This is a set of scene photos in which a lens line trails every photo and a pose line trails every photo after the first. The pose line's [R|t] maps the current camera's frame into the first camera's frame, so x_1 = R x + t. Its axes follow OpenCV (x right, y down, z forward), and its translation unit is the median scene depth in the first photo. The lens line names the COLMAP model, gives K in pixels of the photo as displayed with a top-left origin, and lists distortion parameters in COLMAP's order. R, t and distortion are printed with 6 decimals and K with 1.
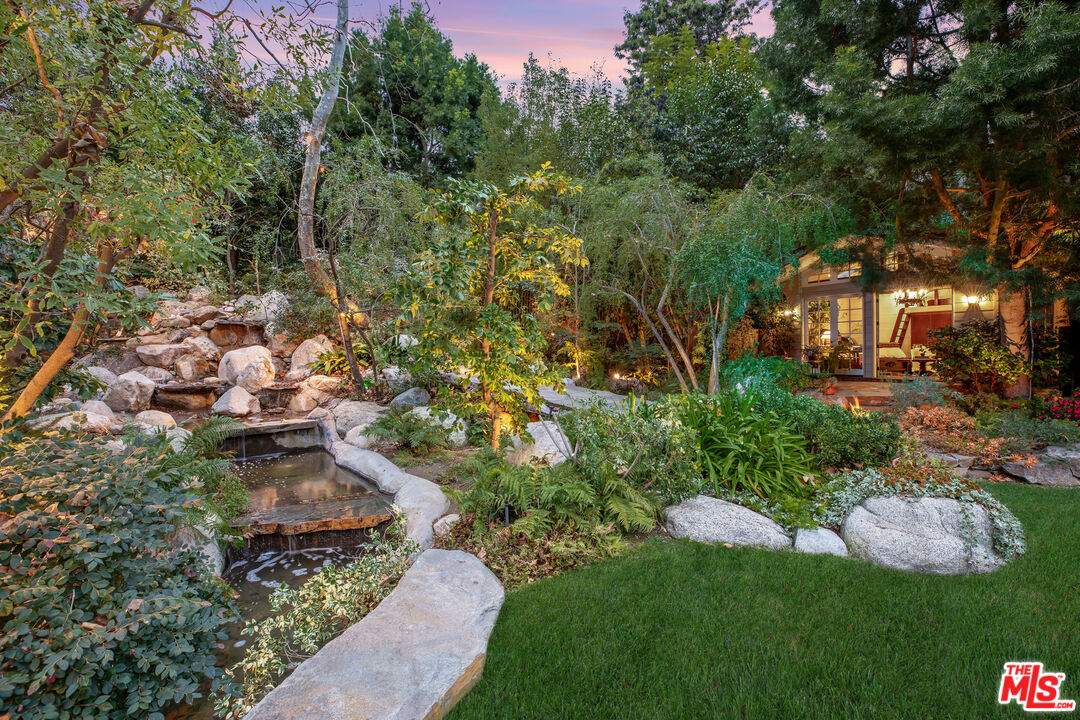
lens RADIAL K [[533.7, 0, 540.7], [0, 533.7, 359.8], [0, 0, 1]] dist [-0.000268, -0.000025]
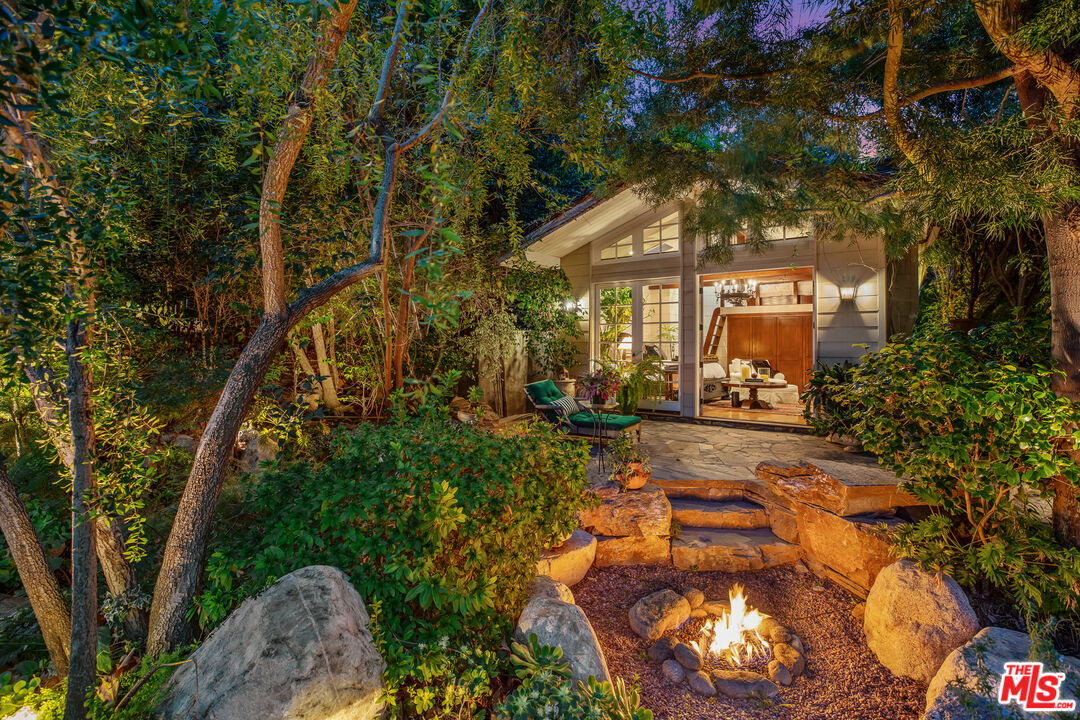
lens RADIAL K [[668.2, 0, 541.8], [0, 668.2, 356.3], [0, 0, 1]] dist [-0.004226, 0.004283]
pose [[0.930503, 0.014788, 0.365987, 0.108702], [-0.010961, 0.999861, -0.012531, -0.013987], [-0.366121, 0.007649, 0.930536, 0.212715]]
